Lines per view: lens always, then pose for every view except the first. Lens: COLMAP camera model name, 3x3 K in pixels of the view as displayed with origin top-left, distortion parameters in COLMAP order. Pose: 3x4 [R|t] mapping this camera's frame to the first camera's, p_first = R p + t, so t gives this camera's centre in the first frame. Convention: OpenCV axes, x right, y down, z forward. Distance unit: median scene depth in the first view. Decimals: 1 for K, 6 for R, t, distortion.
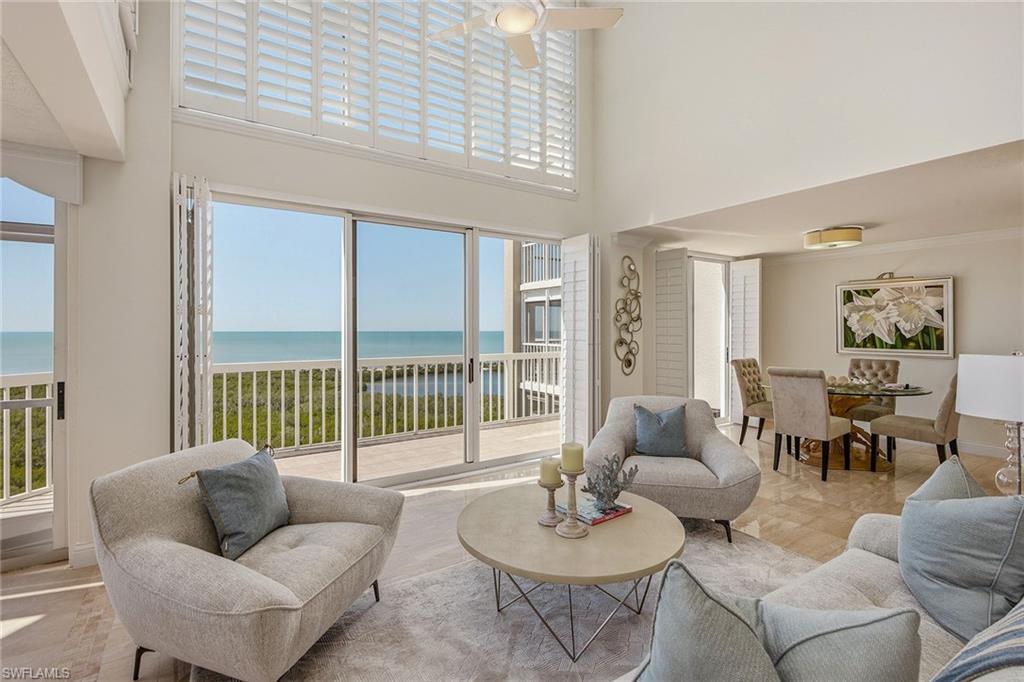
lens RADIAL K [[479.5, 0, 520.0], [0, 479.5, 330.7], [0, 0, 1]] dist [0.003973, 0.000197]
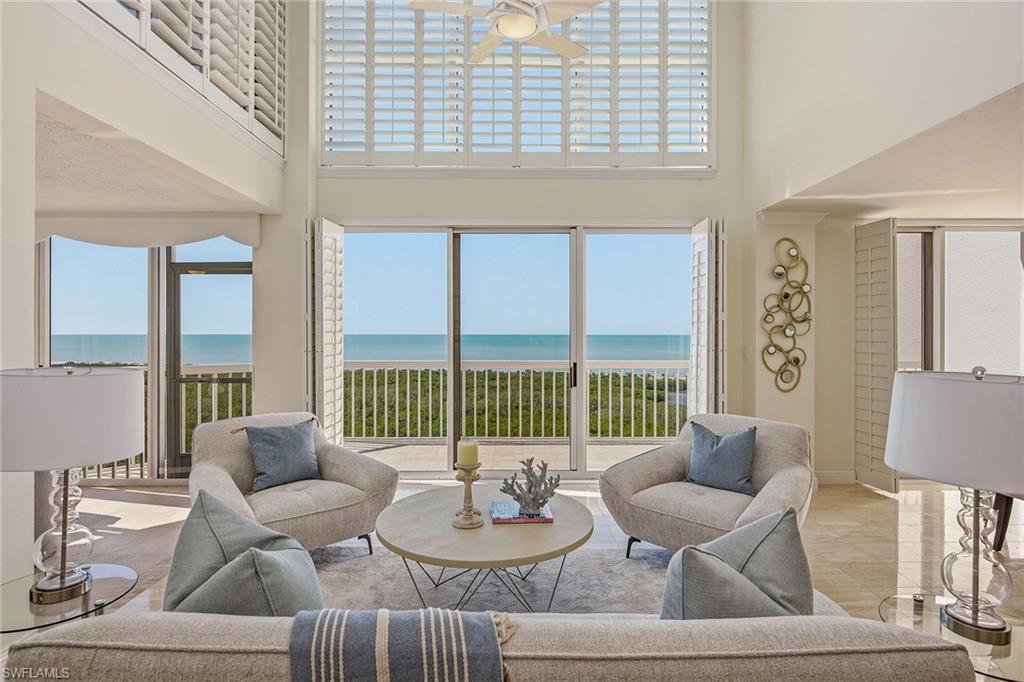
lens RADIAL K [[544.8, 0, 514.5], [0, 544.8, 334.5], [0, 0, 1]] dist [-0.000230, -0.001132]
pose [[0.834331, 0.002870, -0.551256, 0.335929], [-0.001934, 0.999996, 0.002278, -0.001271], [0.551260, -0.000834, 0.834333, 0.023118]]
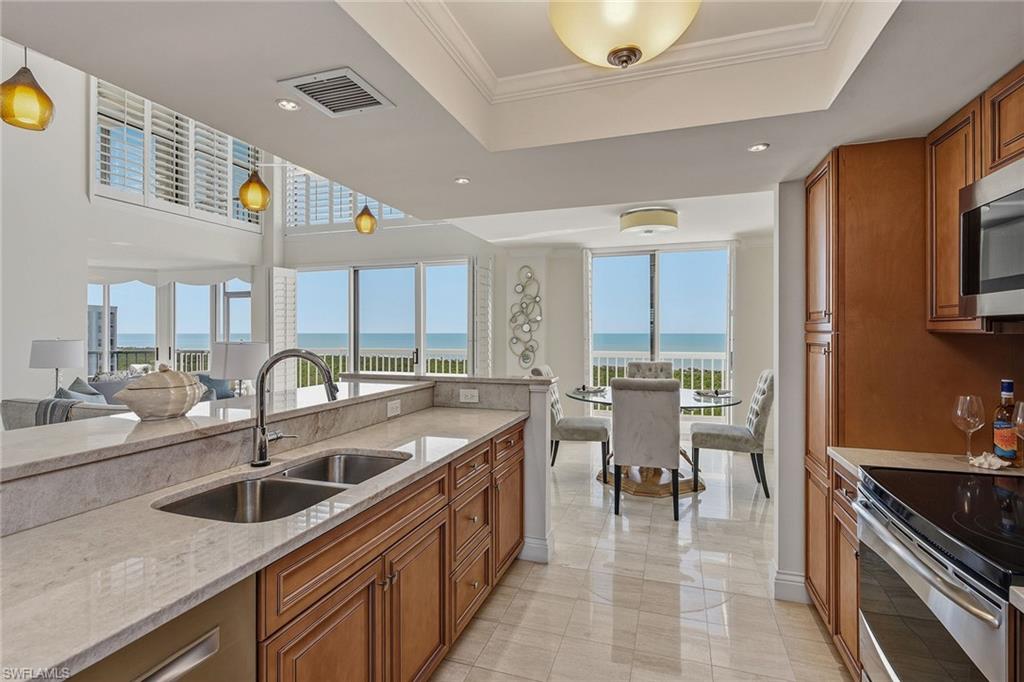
lens RADIAL K [[479.5, 0, 520.0], [0, 479.5, 330.7], [0, 0, 1]] dist [0.003973, 0.000197]
pose [[0.607946, -0.001186, -0.793978, 1.103325], [-0.005353, 0.999970, -0.005593, 0.006730], [0.793960, 0.007651, 0.607921, 0.283283]]
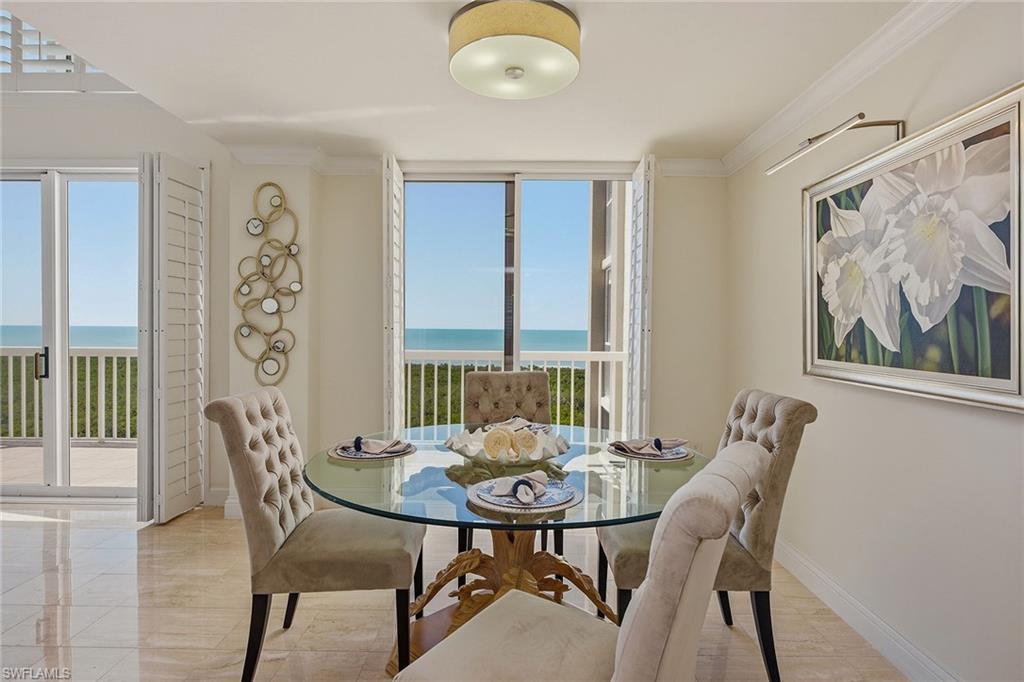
lens RADIAL K [[544.8, 0, 514.5], [0, 544.8, 334.5], [0, 0, 1]] dist [-0.000230, -0.001132]
pose [[0.818655, 0.016889, -0.574037, 0.830684], [-0.012670, 0.999855, 0.011348, 0.016975], [0.574145, -0.002017, 0.818751, 0.613636]]
